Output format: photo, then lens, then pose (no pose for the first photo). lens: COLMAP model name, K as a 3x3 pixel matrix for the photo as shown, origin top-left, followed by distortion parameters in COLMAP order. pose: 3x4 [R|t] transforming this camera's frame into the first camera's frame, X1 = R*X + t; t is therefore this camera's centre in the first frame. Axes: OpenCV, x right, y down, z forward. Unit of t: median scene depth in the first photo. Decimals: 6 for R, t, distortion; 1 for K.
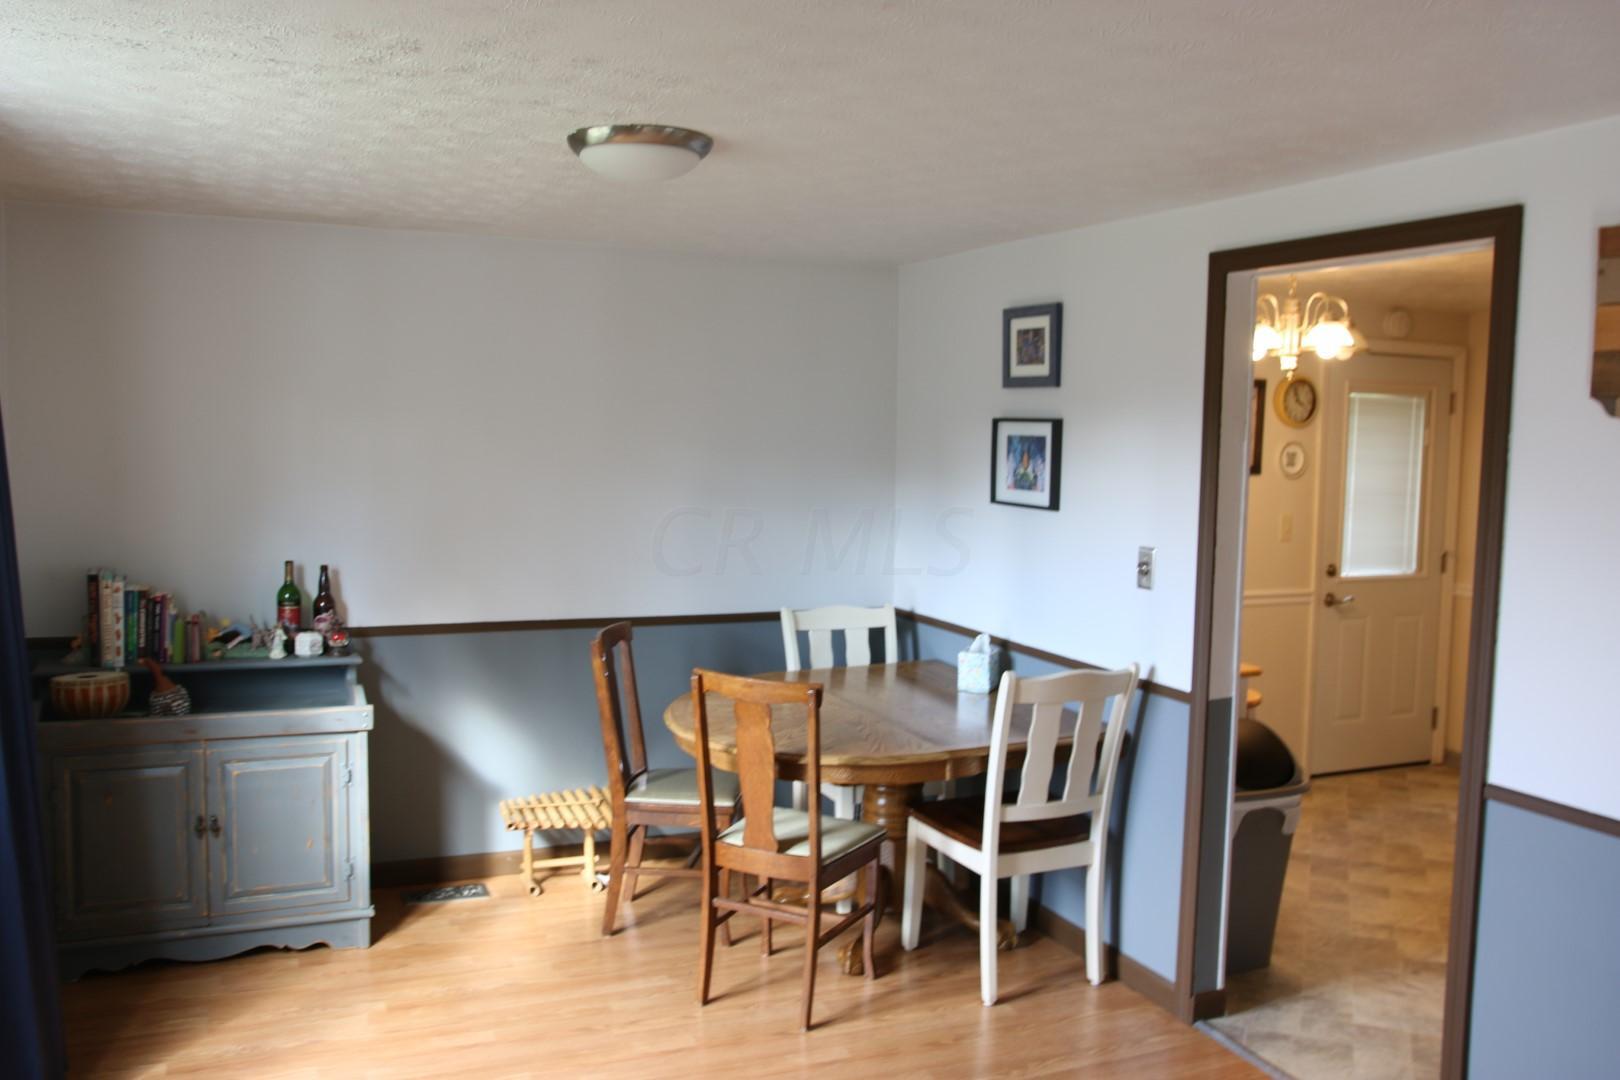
lens RADIAL K [[1328.6, 0, 802.5], [0, 1328.6, 545.6], [0, 0, 1]] dist [-0.071693, 0.036894]
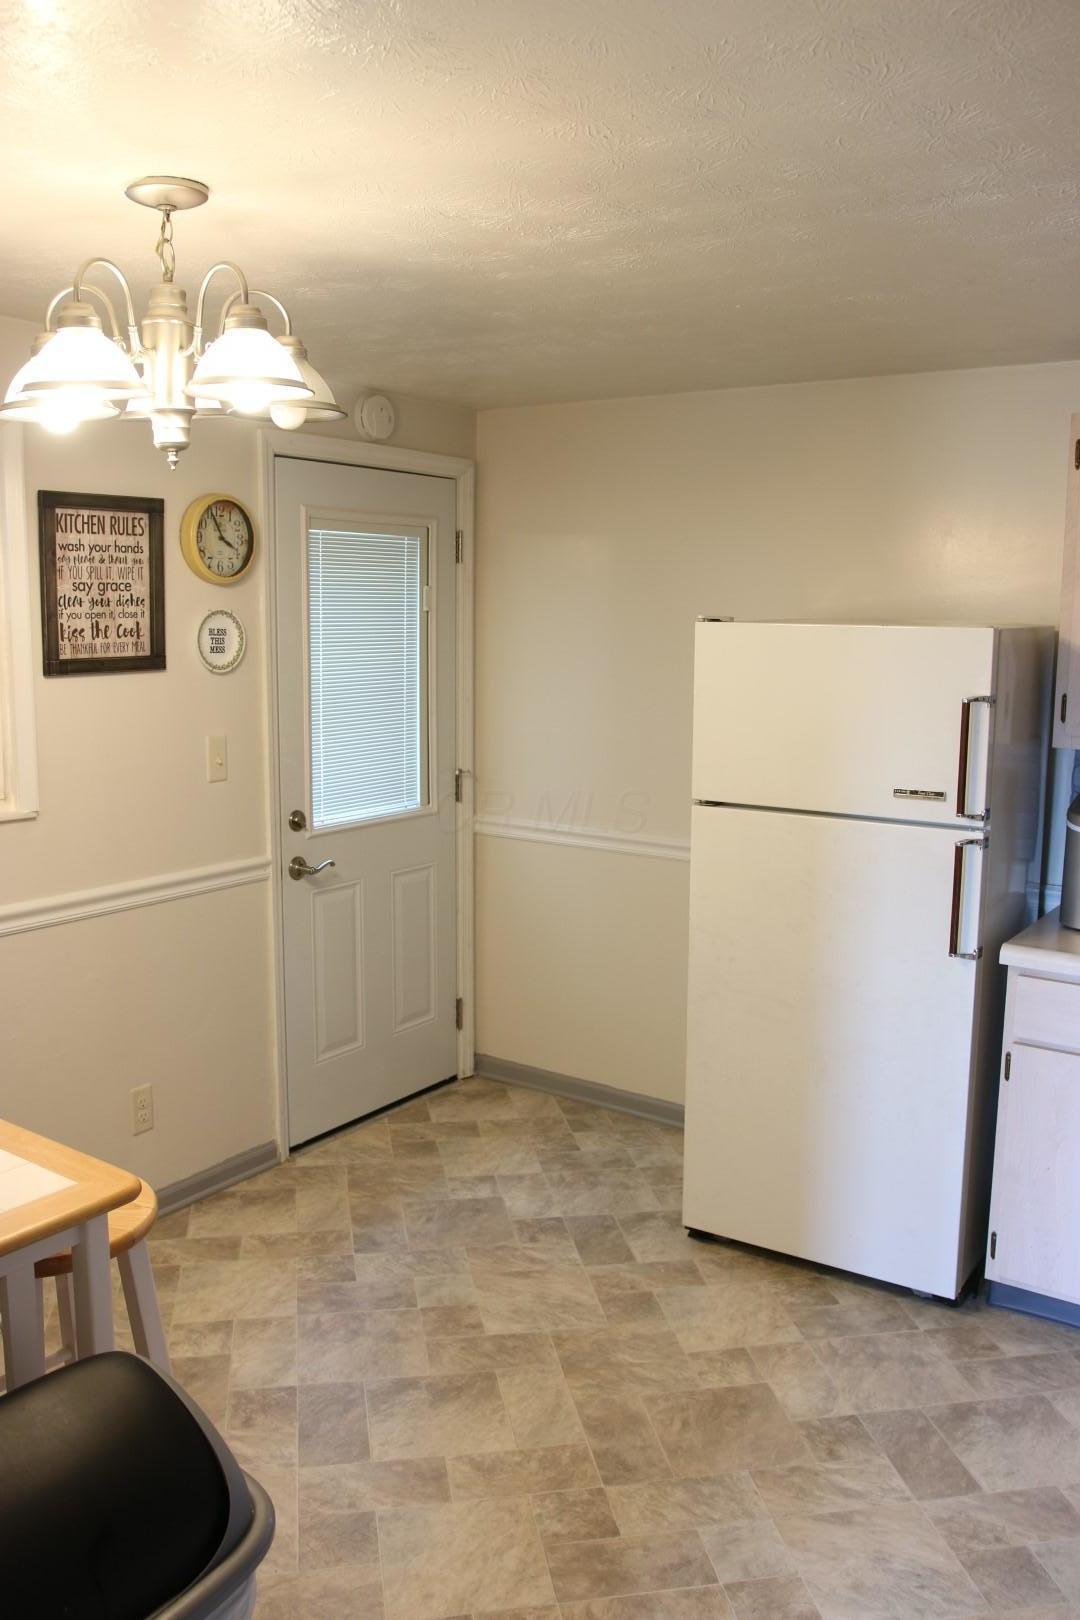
lens RADIAL K [[1328.6, 0, 532.5], [0, 1328.6, 808.8], [0, 0, 1]] dist [-0.071693, 0.036894]
pose [[0.850764, -0.088817, 0.517988, 0.180820], [0.052390, 0.995040, 0.084566, -0.033689], [-0.522930, -0.044809, 0.851197, 0.428280]]
